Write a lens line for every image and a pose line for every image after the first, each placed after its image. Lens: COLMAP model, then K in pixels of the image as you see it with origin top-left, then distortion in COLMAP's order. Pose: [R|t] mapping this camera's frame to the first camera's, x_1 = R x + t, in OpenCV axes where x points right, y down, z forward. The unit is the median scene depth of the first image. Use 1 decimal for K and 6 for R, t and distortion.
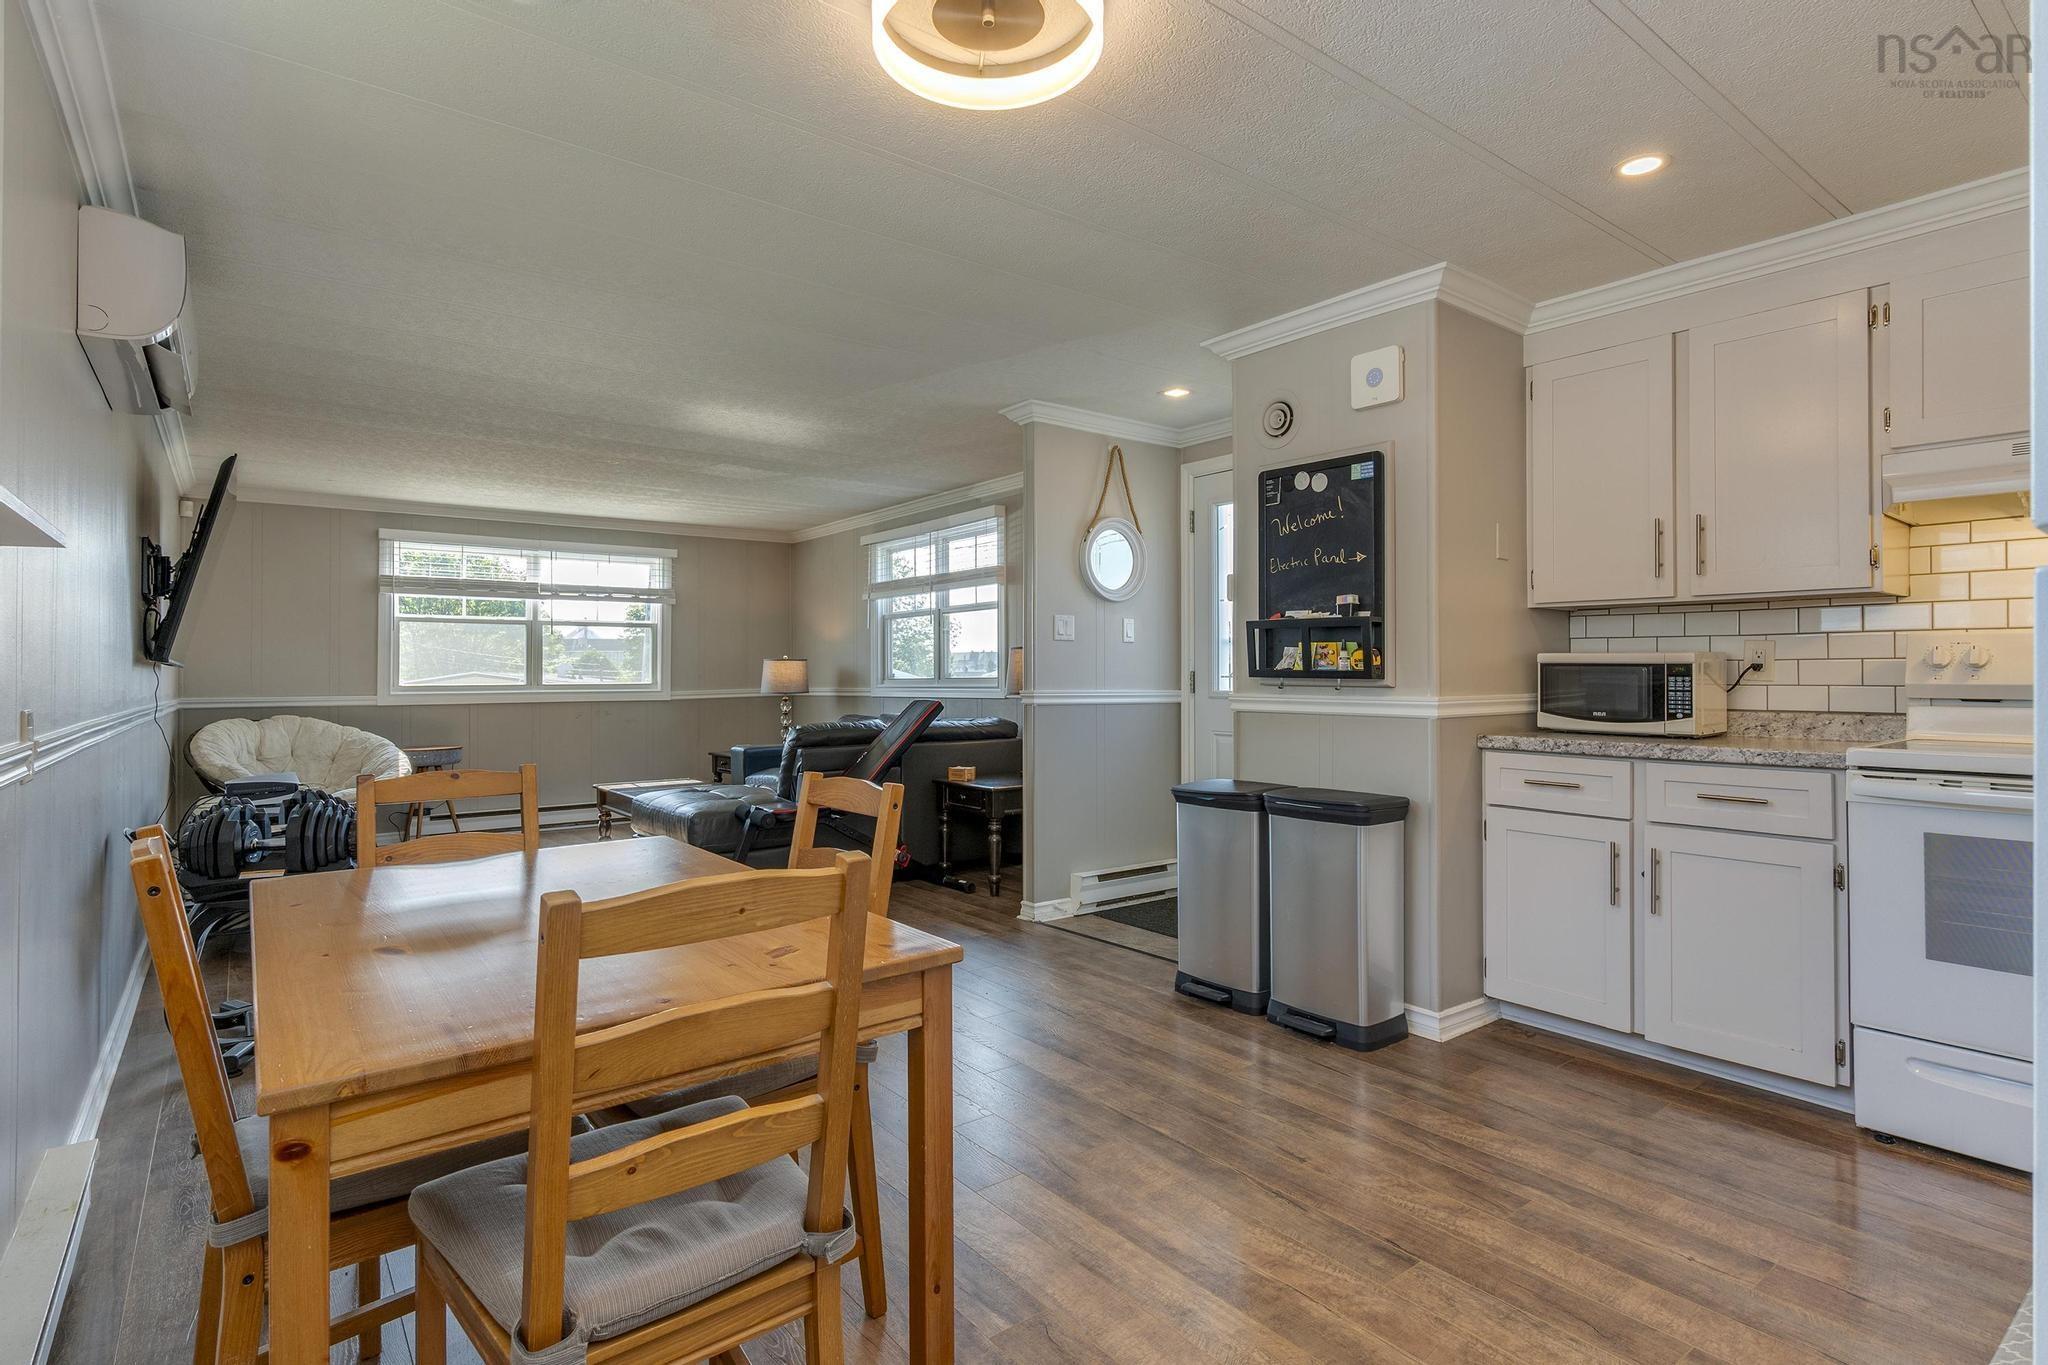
lens RADIAL K [[1020.1, 0, 998.9], [0, 1020.1, 653.2], [0, 0, 1]] dist [-0.003024, -0.001207]
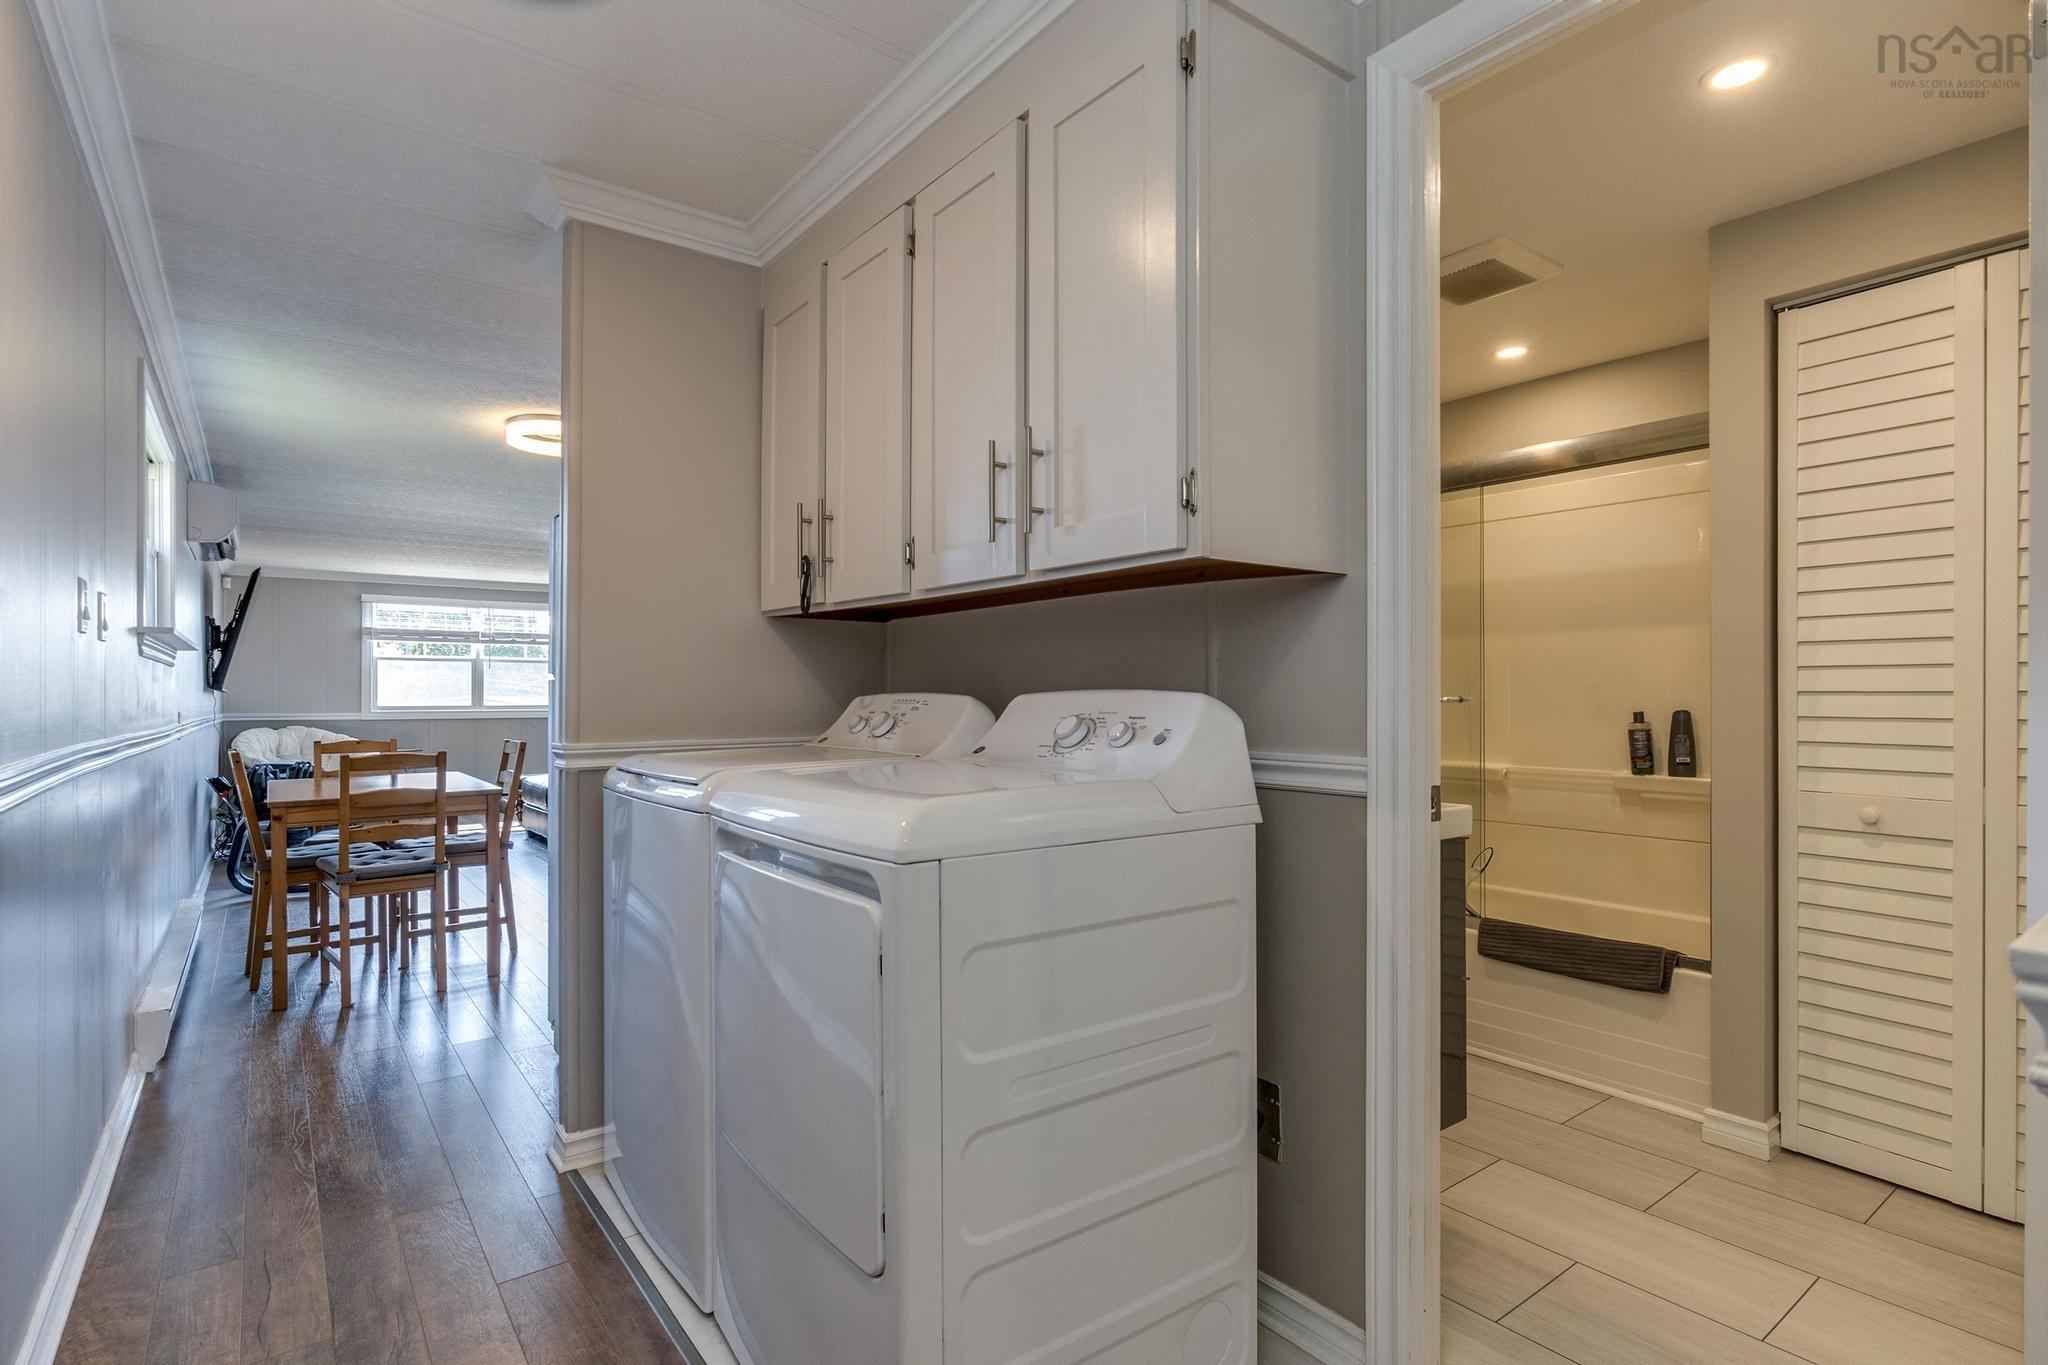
lens RADIAL K [[1020.1, 0, 1027.7], [0, 1020.1, 689.5], [0, 0, 1]] dist [-0.003024, -0.001207]
pose [[0.999987, -0.004272, 0.002818, 0.348544], [0.004239, 0.999921, 0.011853, -0.004005], [-0.002869, -0.011841, 0.999926, -0.466914]]
